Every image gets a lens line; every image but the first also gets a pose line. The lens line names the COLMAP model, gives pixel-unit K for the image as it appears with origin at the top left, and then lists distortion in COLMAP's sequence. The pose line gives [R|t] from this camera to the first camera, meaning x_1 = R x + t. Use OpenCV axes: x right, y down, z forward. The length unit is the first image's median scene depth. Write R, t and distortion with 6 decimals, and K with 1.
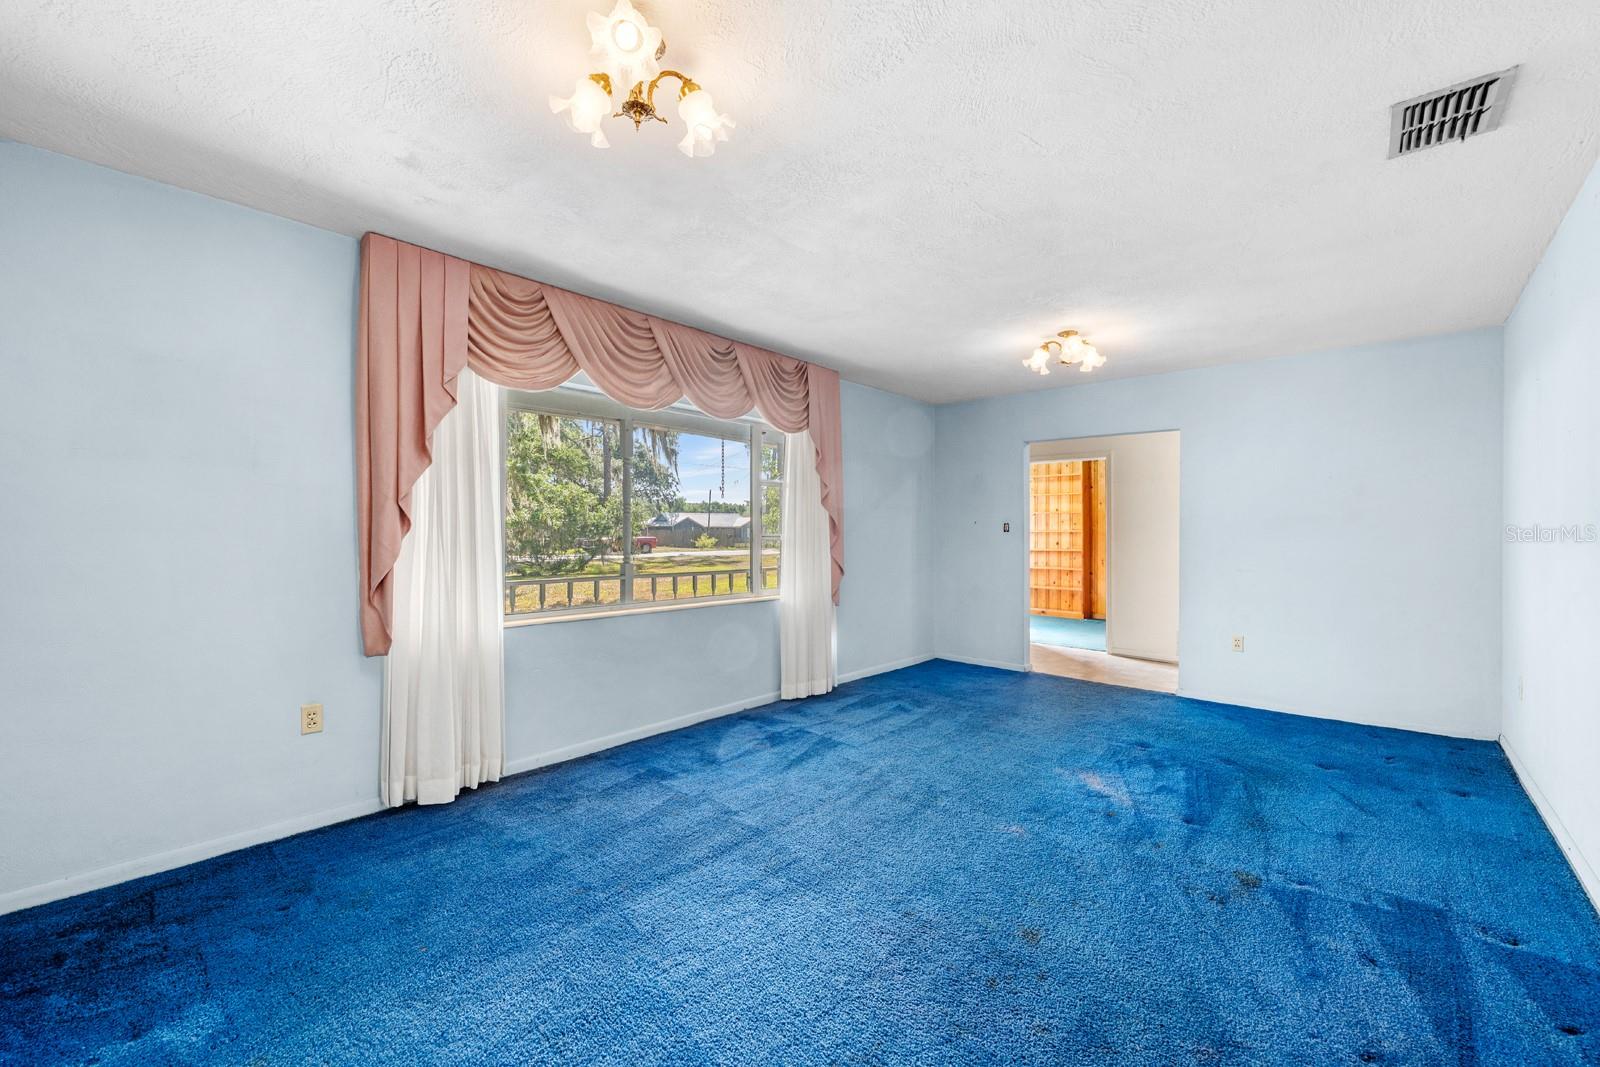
lens RADIAL K [[651.0, 0, 793.3], [0, 651.0, 533.5], [0, 0, 1]] dist [-0.003071, -0.000023]
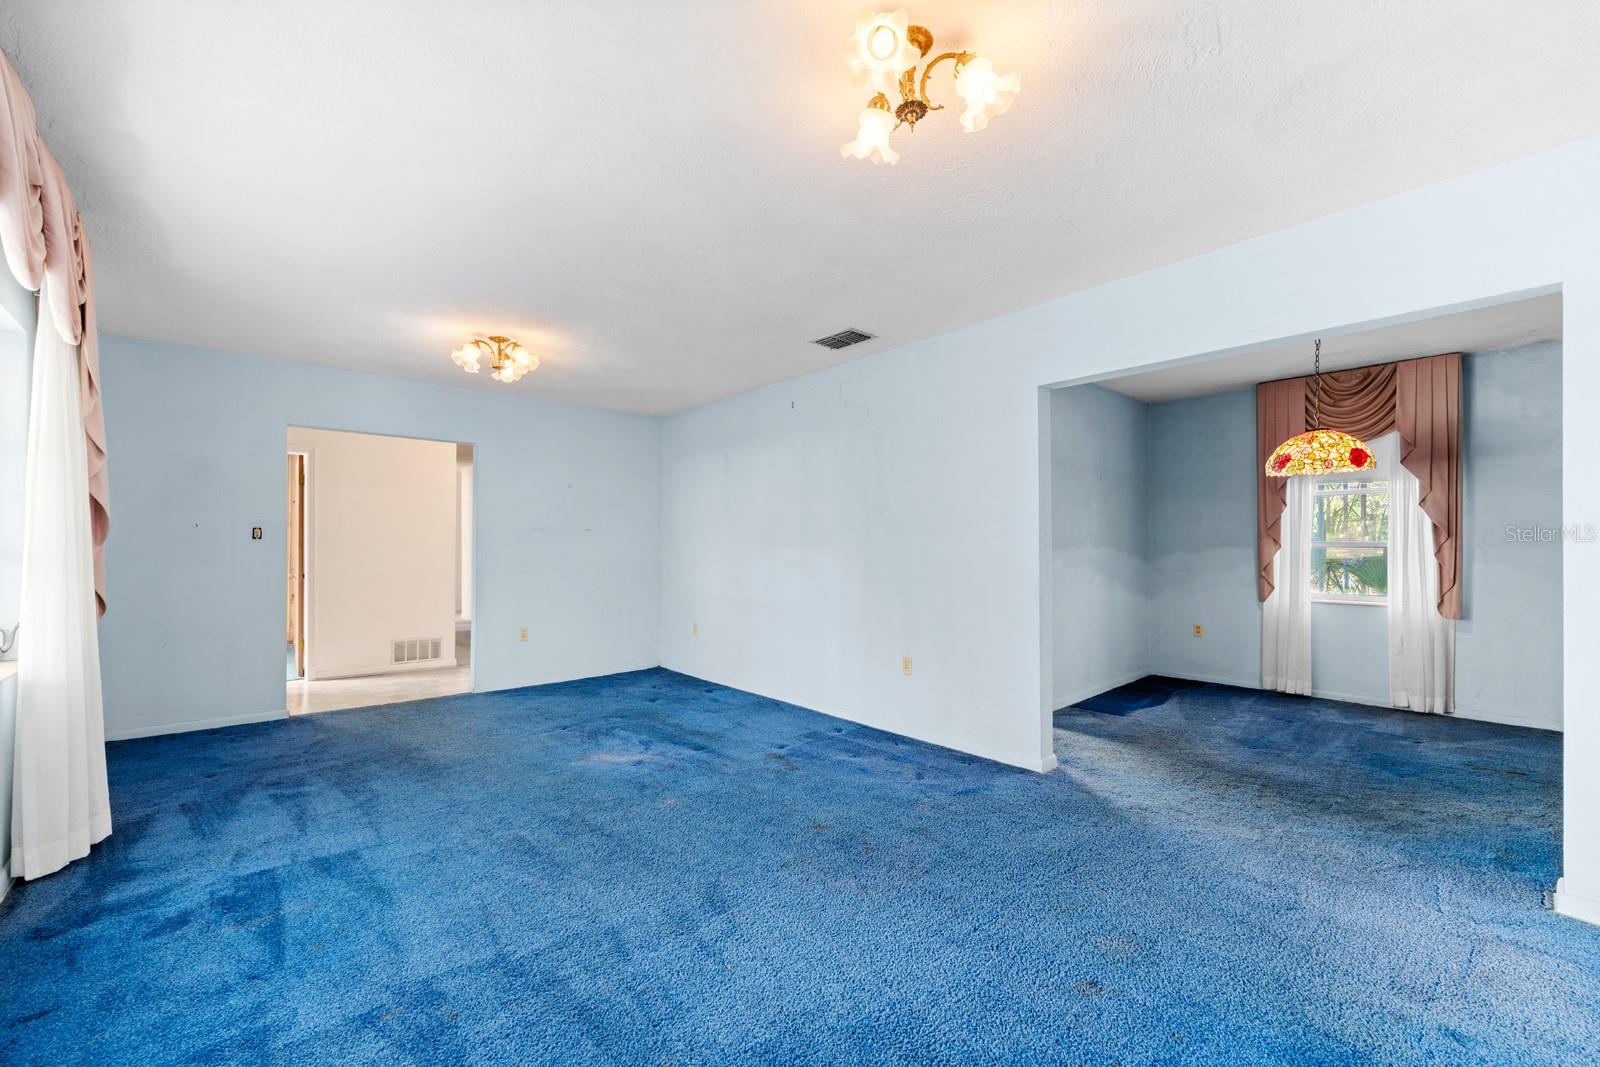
lens RADIAL K [[651.0, 0, 793.4], [0, 651.0, 540.3], [0, 0, 1]] dist [-0.003071, -0.000023]
pose [[0.117689, 0.002290, 0.993048, -0.507593], [0.001077, 0.999996, -0.002434, 0.001609], [-0.993050, 0.001356, 0.117686, 0.435971]]
